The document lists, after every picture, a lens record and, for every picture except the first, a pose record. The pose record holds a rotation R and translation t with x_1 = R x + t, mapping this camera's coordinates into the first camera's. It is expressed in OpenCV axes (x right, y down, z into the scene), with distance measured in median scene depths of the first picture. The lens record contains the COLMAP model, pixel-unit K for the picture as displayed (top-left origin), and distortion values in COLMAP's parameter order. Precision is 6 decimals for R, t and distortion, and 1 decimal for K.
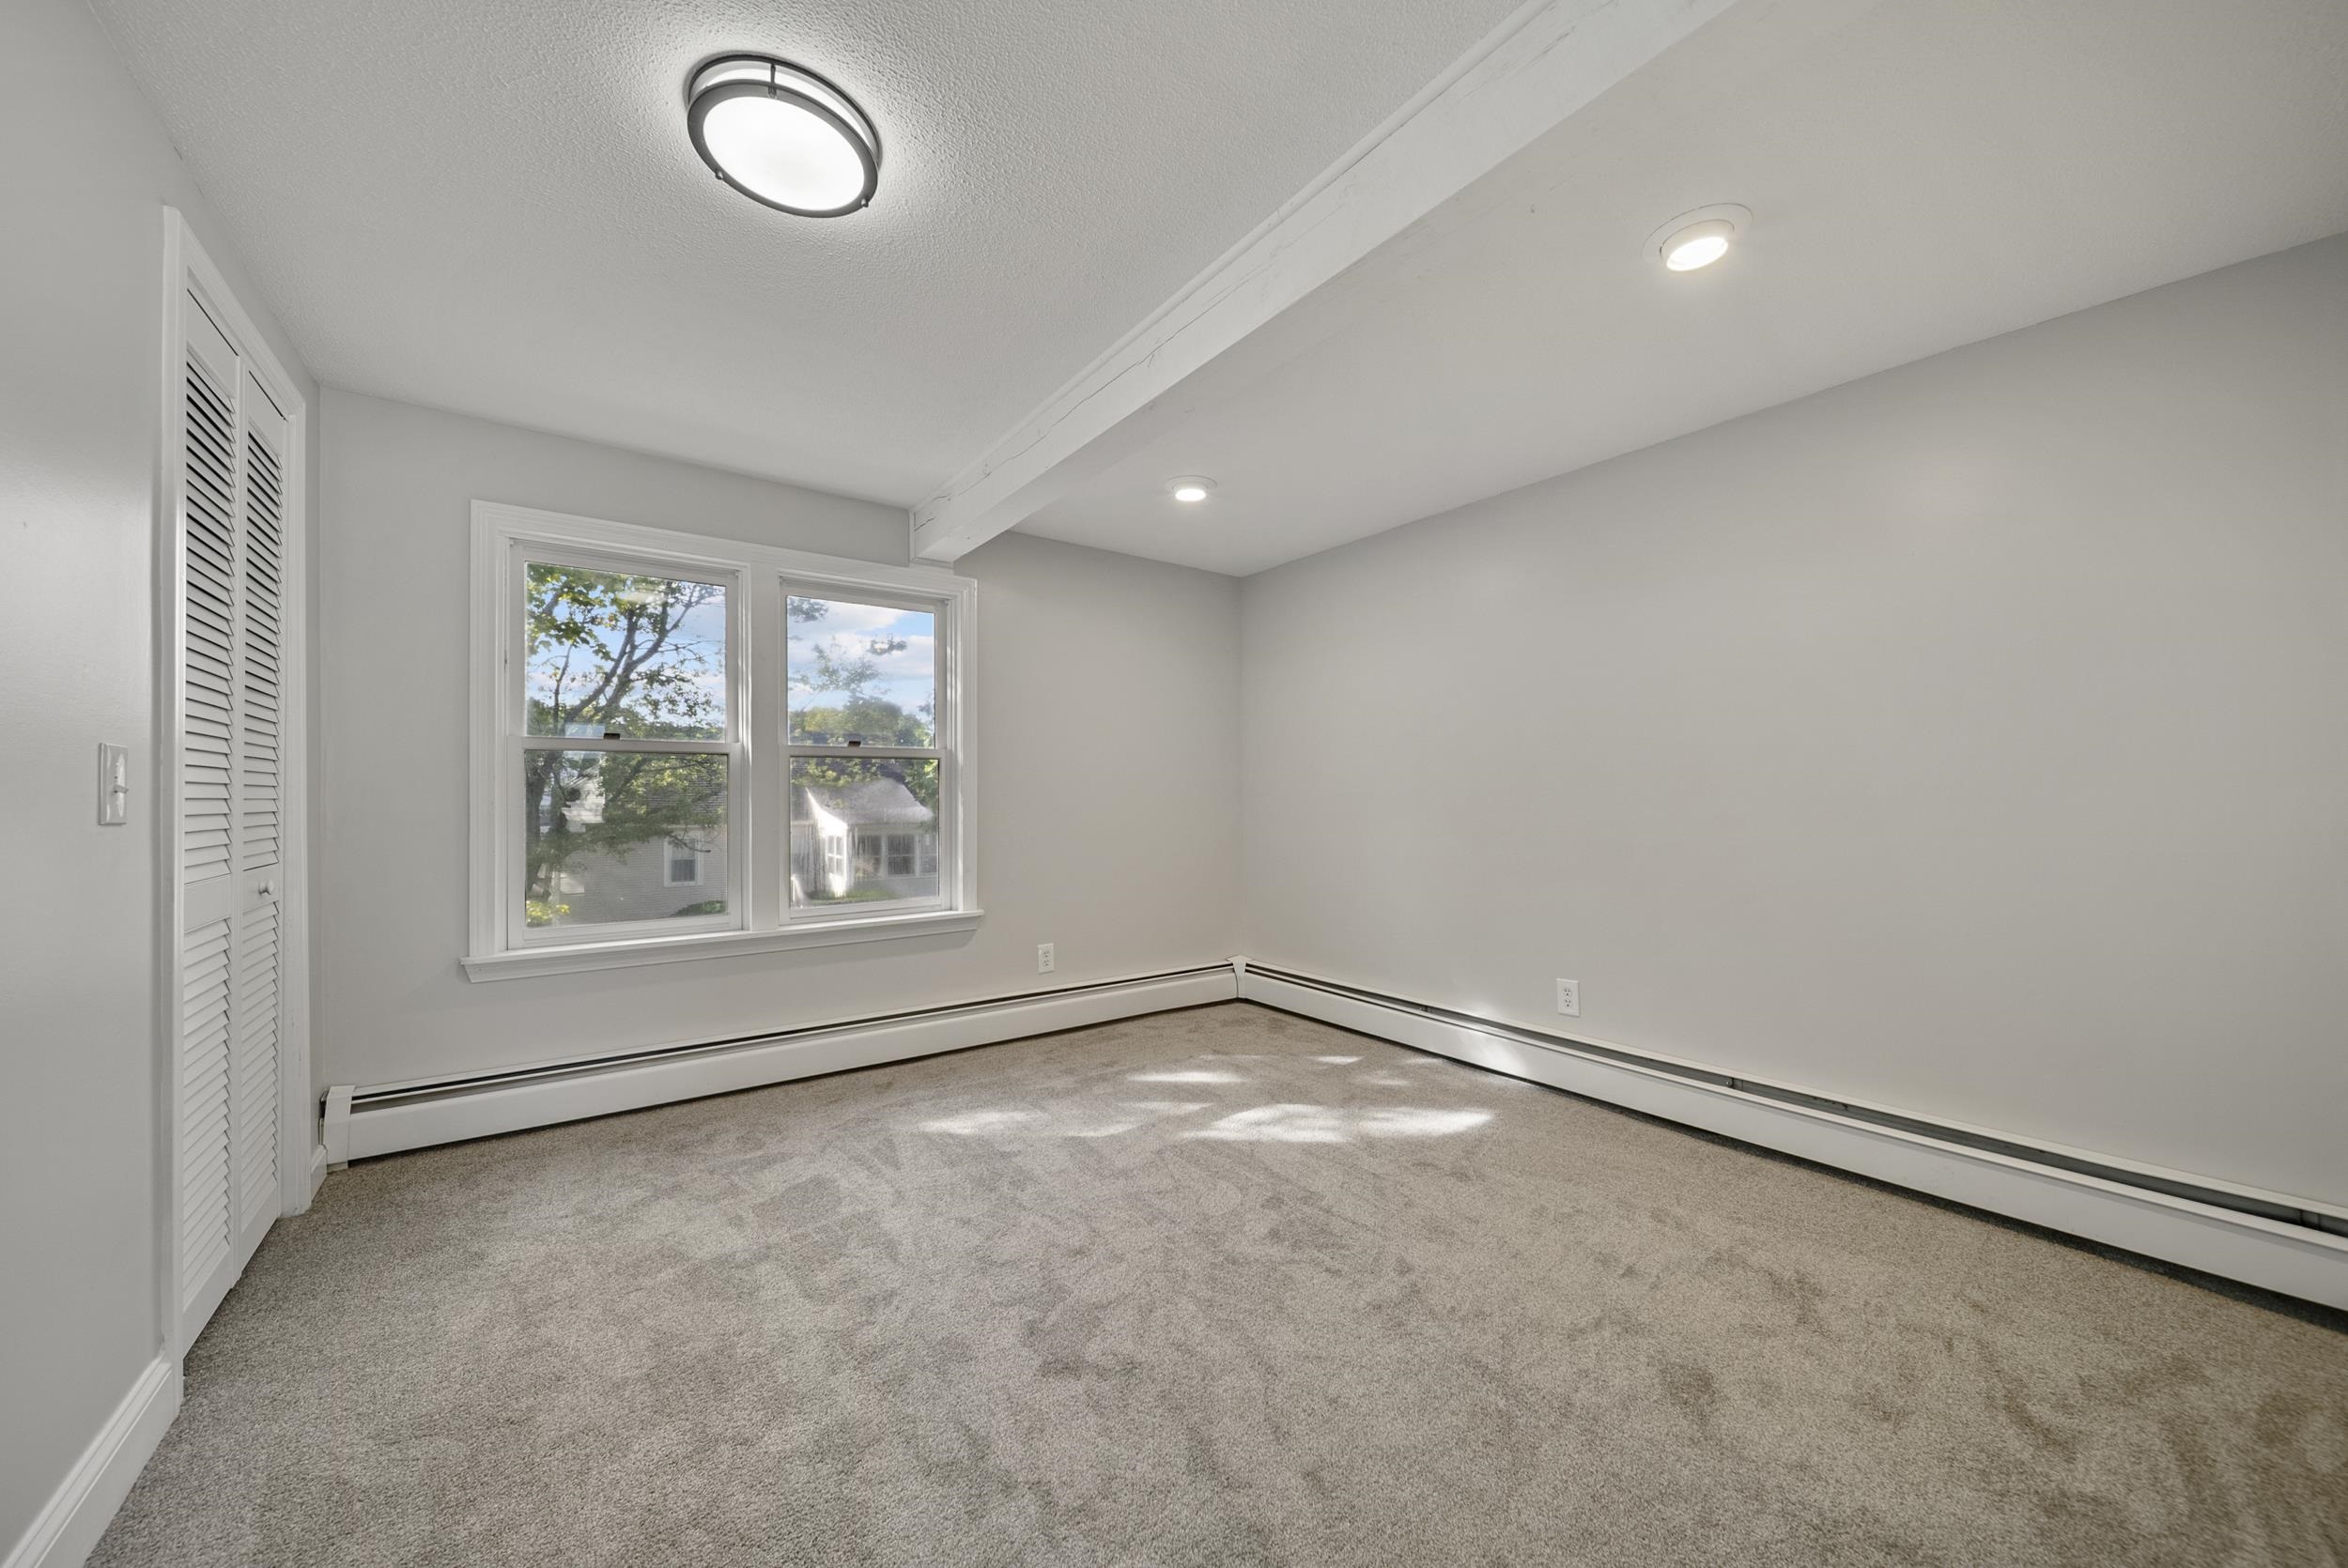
lens RADIAL K [[836.4, 0, 1174.5], [0, 836.4, 793.8], [0, 0, 1]] dist [-0.001187, -0.000400]
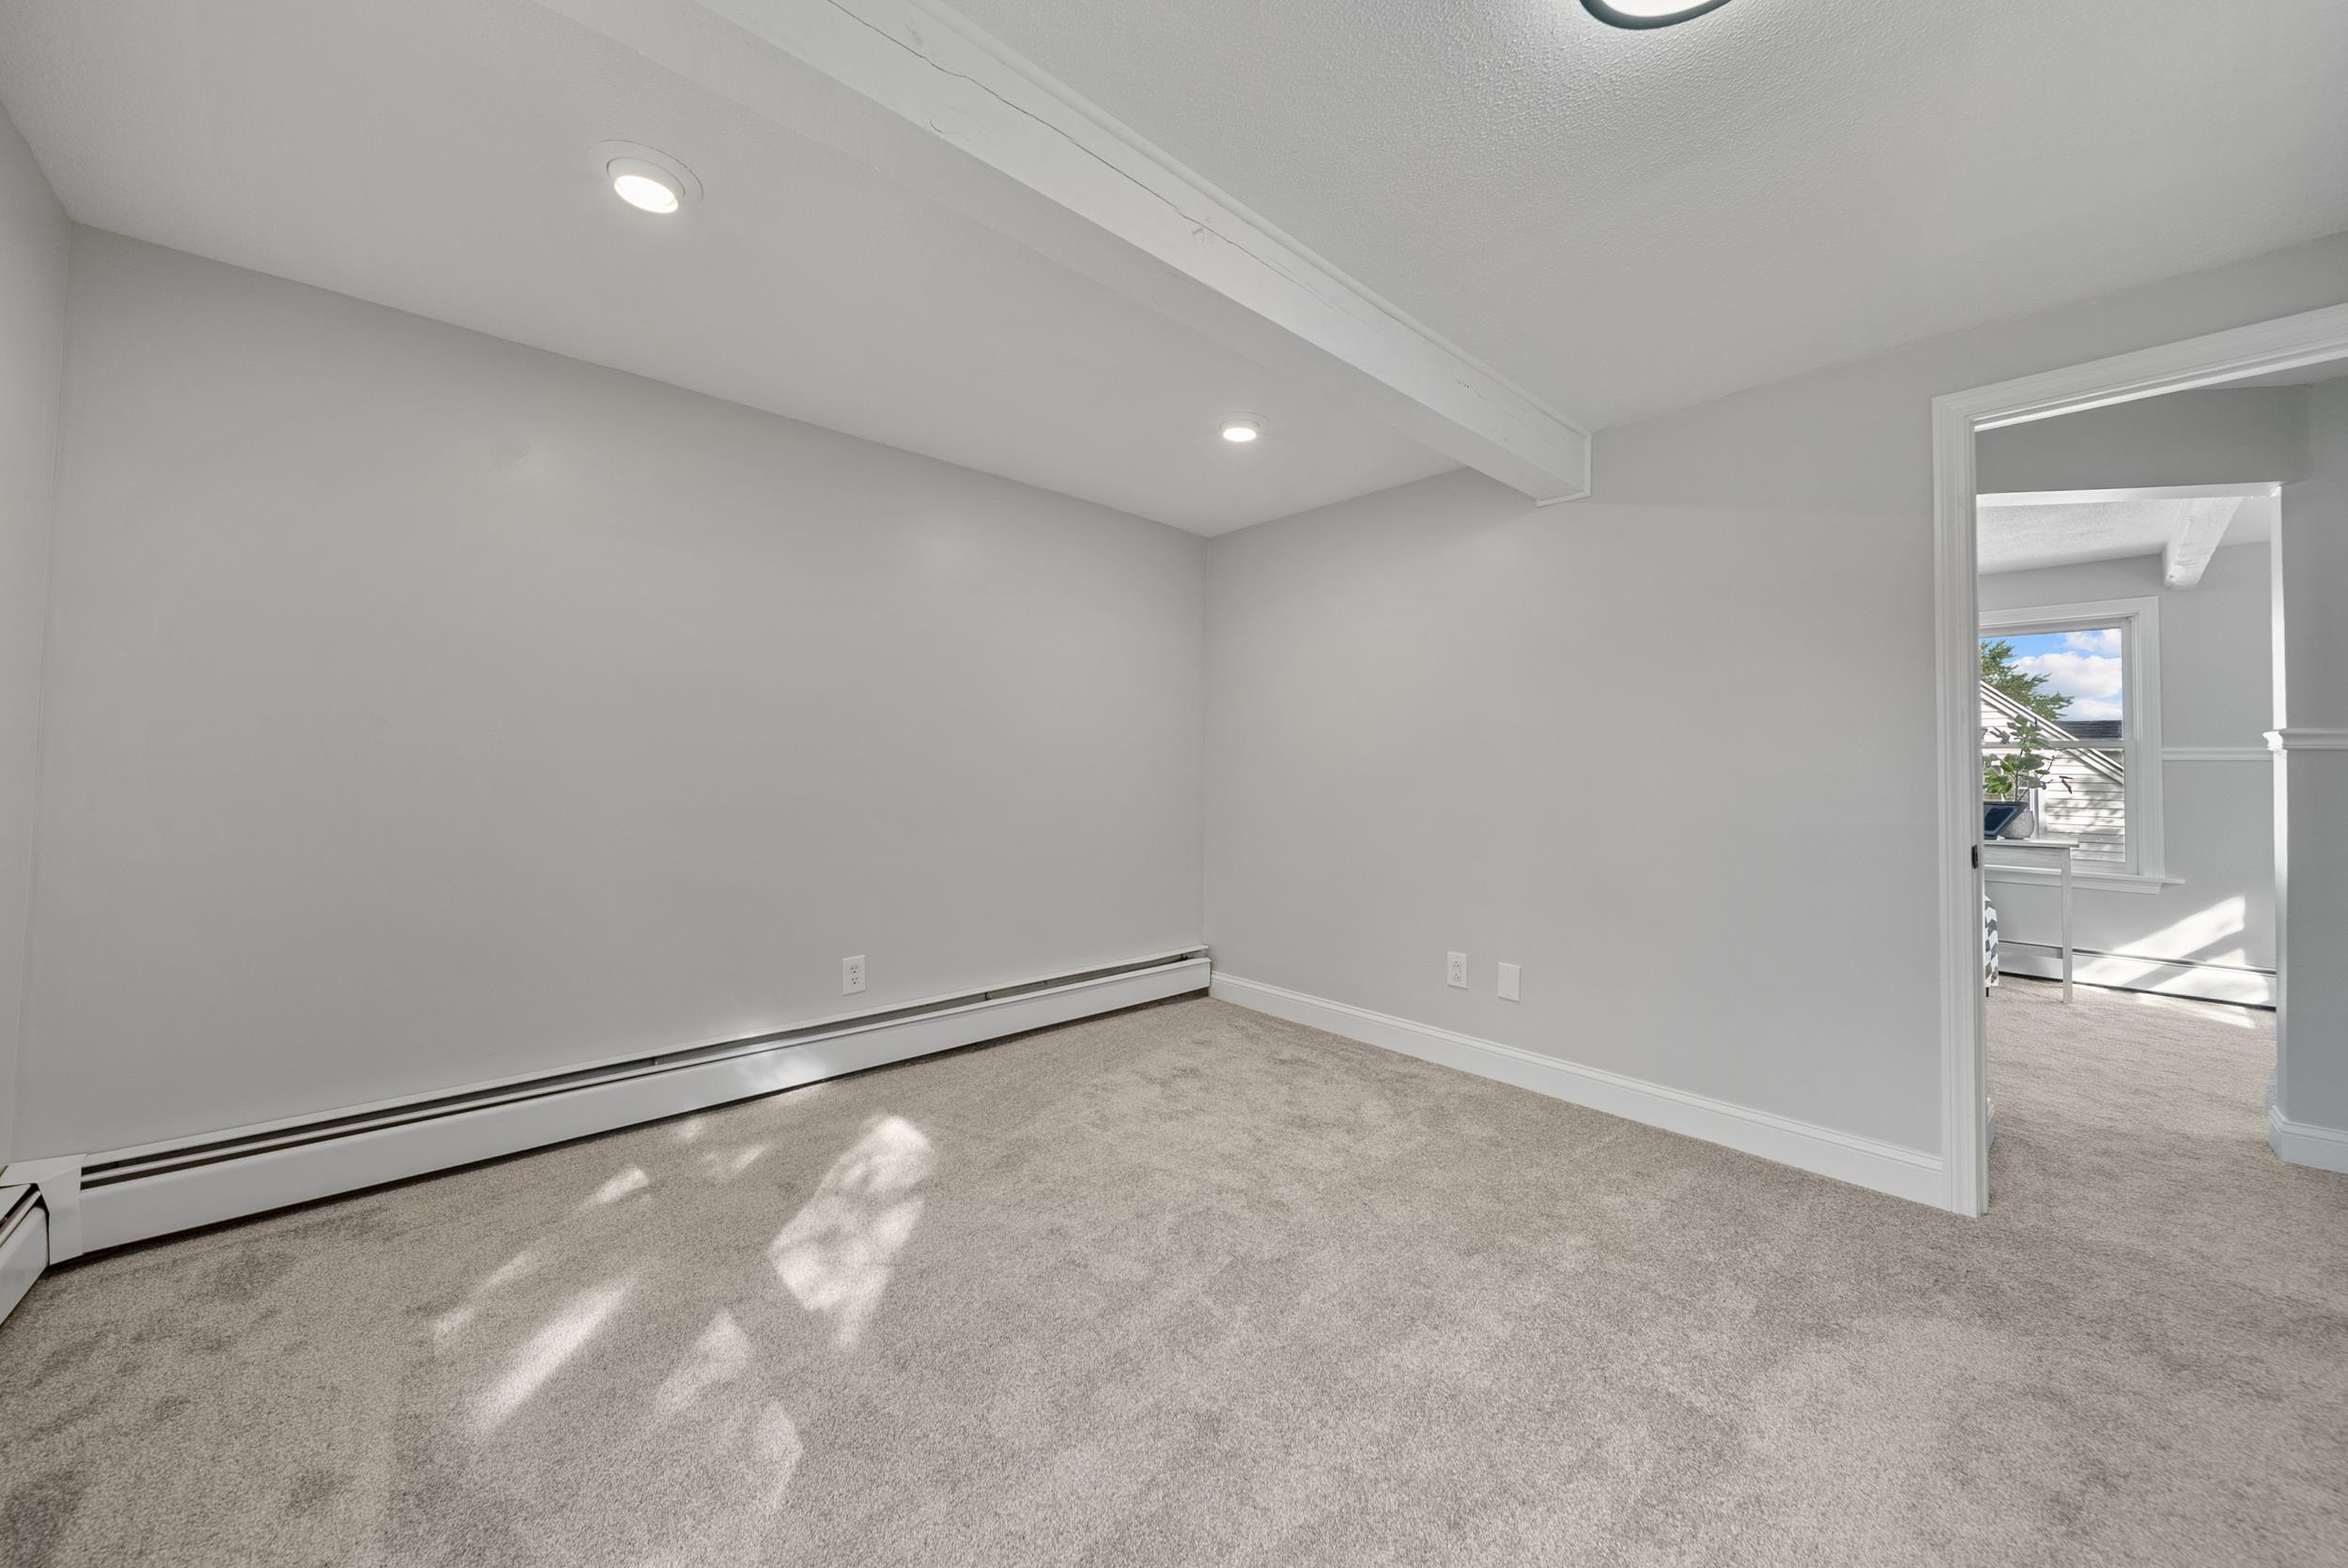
lens RADIAL K [[849.6, 0, 1176.7], [0, 849.6, 745.7], [0, 0, 1]] dist [-0.001218, -0.000219]
pose [[-0.119942, 0.024199, 0.992486, -0.562396], [-0.021178, 0.999413, -0.026927, -0.003838], [-0.992555, -0.024248, -0.119359, 0.757756]]
